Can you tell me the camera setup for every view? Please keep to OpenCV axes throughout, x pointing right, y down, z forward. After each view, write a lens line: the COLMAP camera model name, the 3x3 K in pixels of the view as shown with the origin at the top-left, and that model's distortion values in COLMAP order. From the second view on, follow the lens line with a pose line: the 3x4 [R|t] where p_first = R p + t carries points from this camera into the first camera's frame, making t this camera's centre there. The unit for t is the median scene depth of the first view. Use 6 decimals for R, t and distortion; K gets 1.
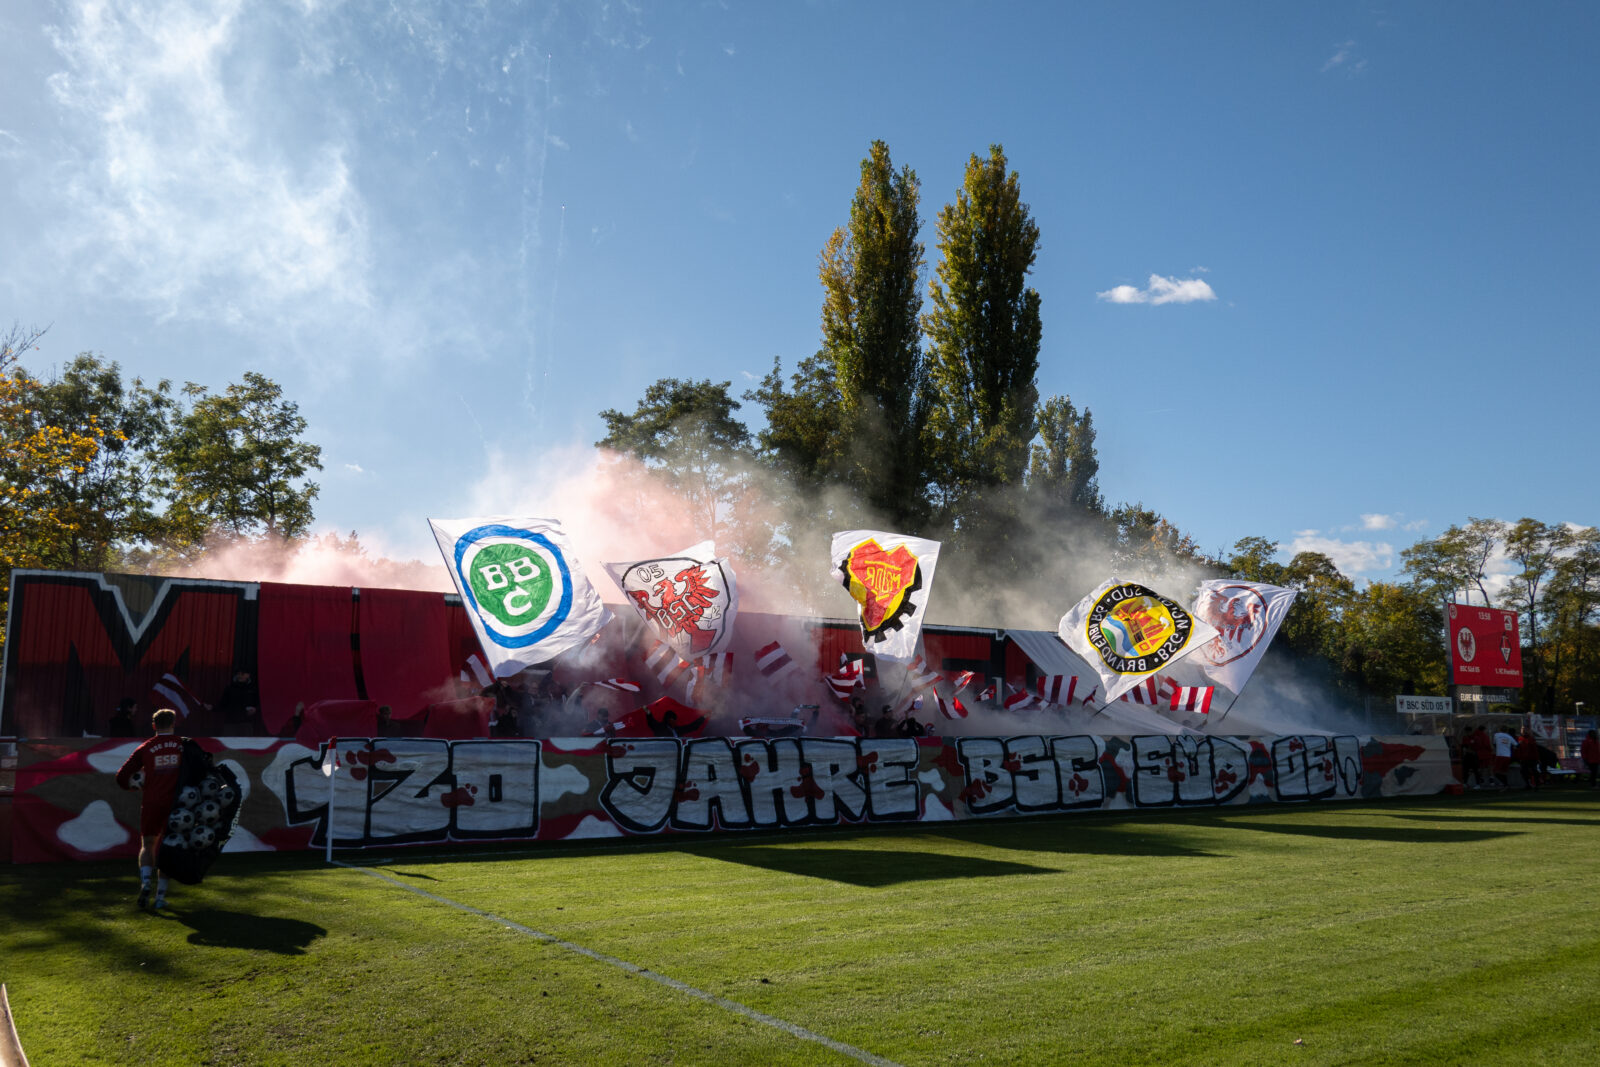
lens RADIAL K [[1248.8, 0, 800.0], [0, 1248.8, 533.5], [0, 0, 1]] dist [0.007798, 0.003016]
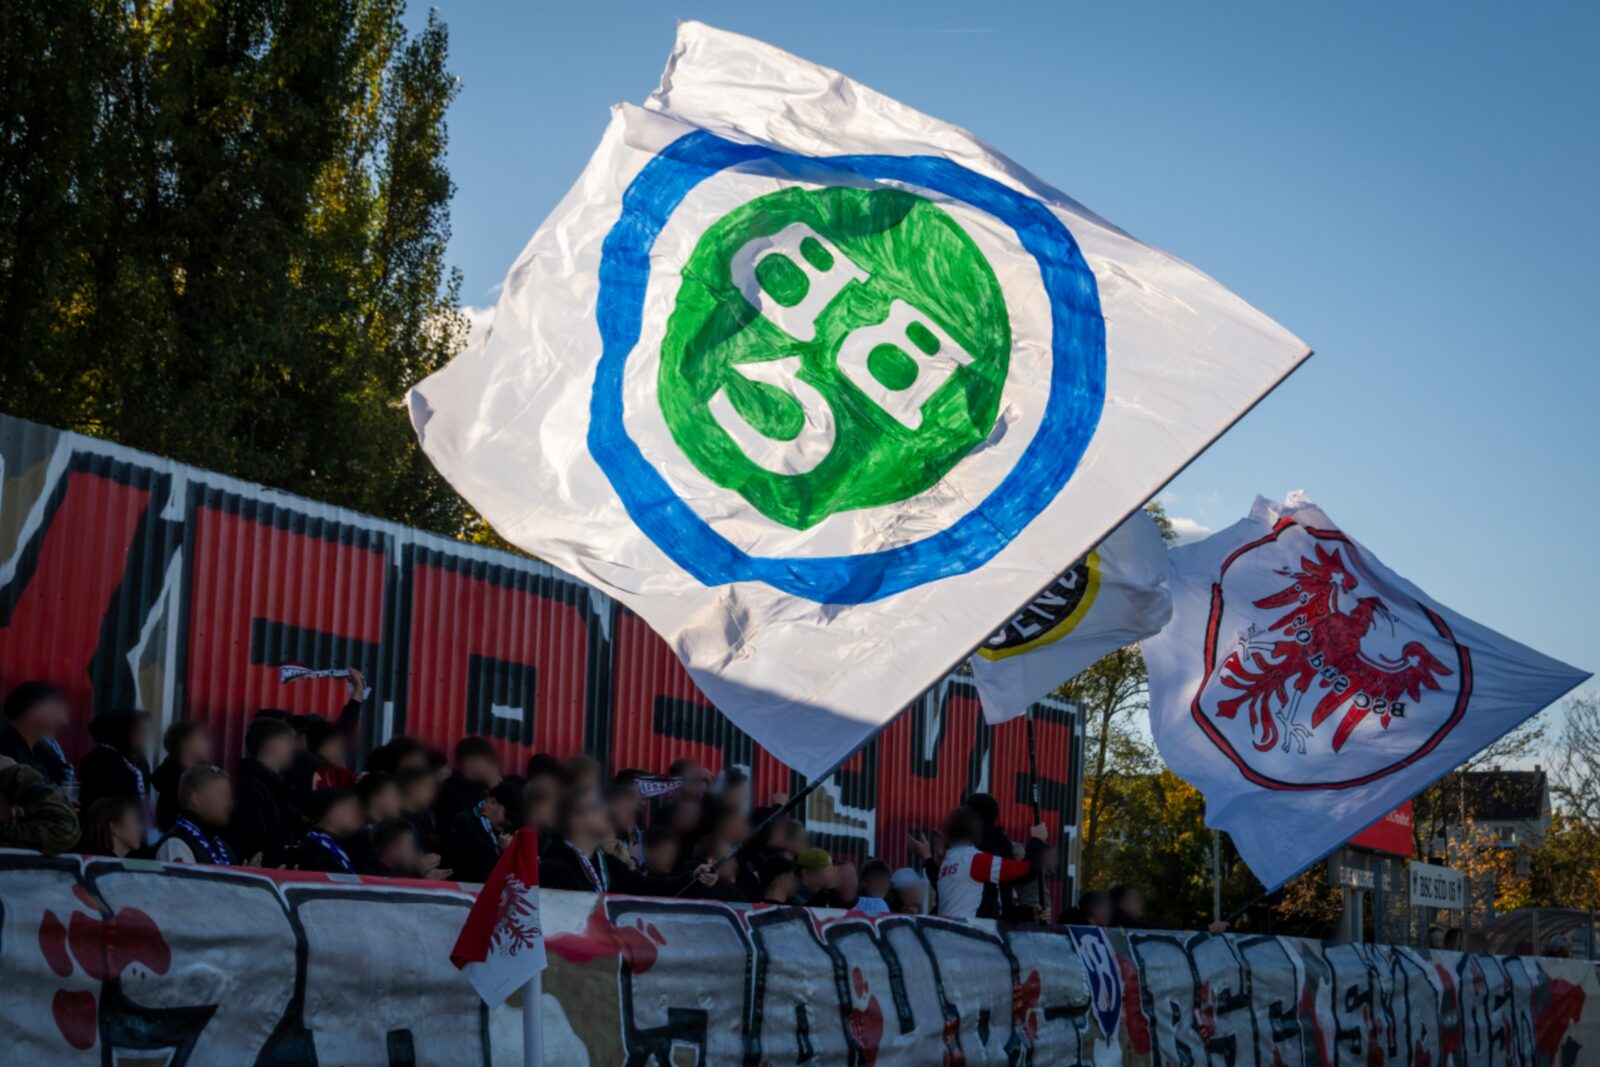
lens RADIAL K [[3405.5, 0, 849.1], [0, 3405.5, 528.3], [0, 0, 1]] dist [-0.028191, 0.521098]
pose [[0.831972, 0.084757, 0.548305, -0.427771], [-0.100260, 0.994960, -0.001672, 0.071611], [-0.545683, -0.053582, 0.836277, 0.329208]]
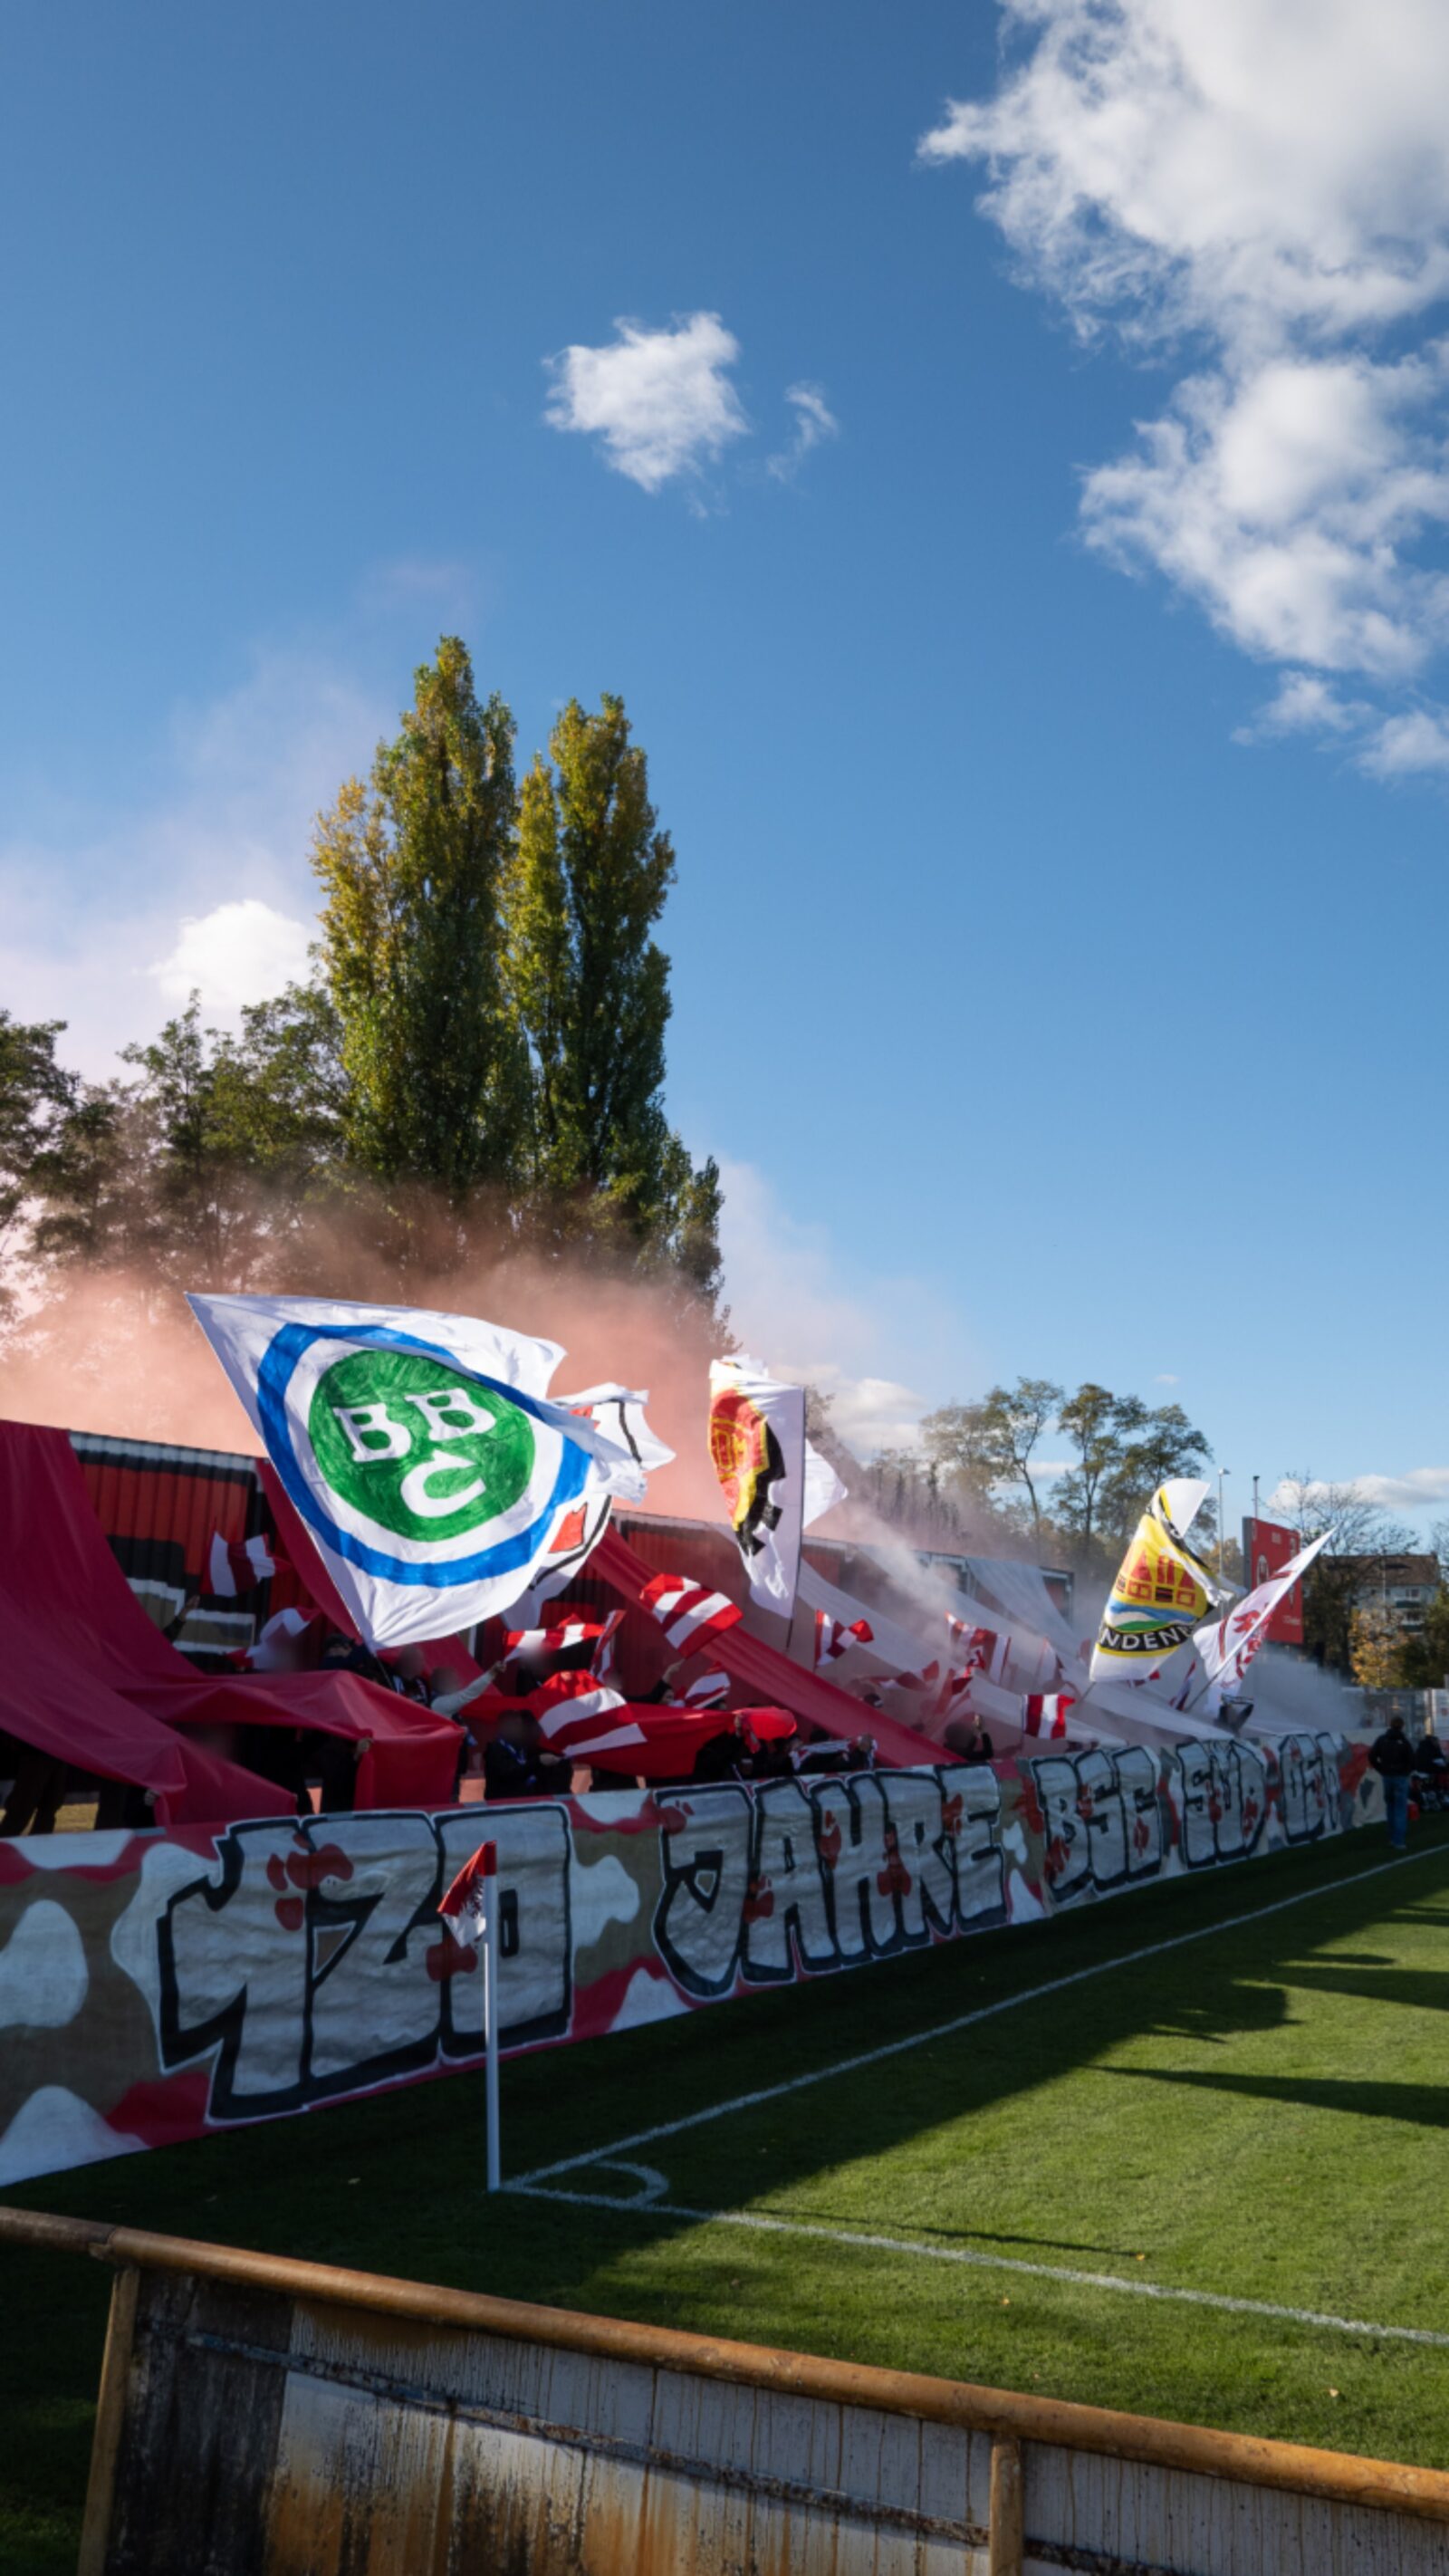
lens RADIAL K [[2007.8, 0, 807.2], [0, 2007.8, 1287.2], [0, 0, 1]] dist [0.023299, -0.000988]
pose [[0.885991, 0.099415, 0.452920, -0.384215], [-0.086385, 0.995035, -0.049426, 0.011741], [-0.455585, 0.004666, 0.890180, 0.275902]]
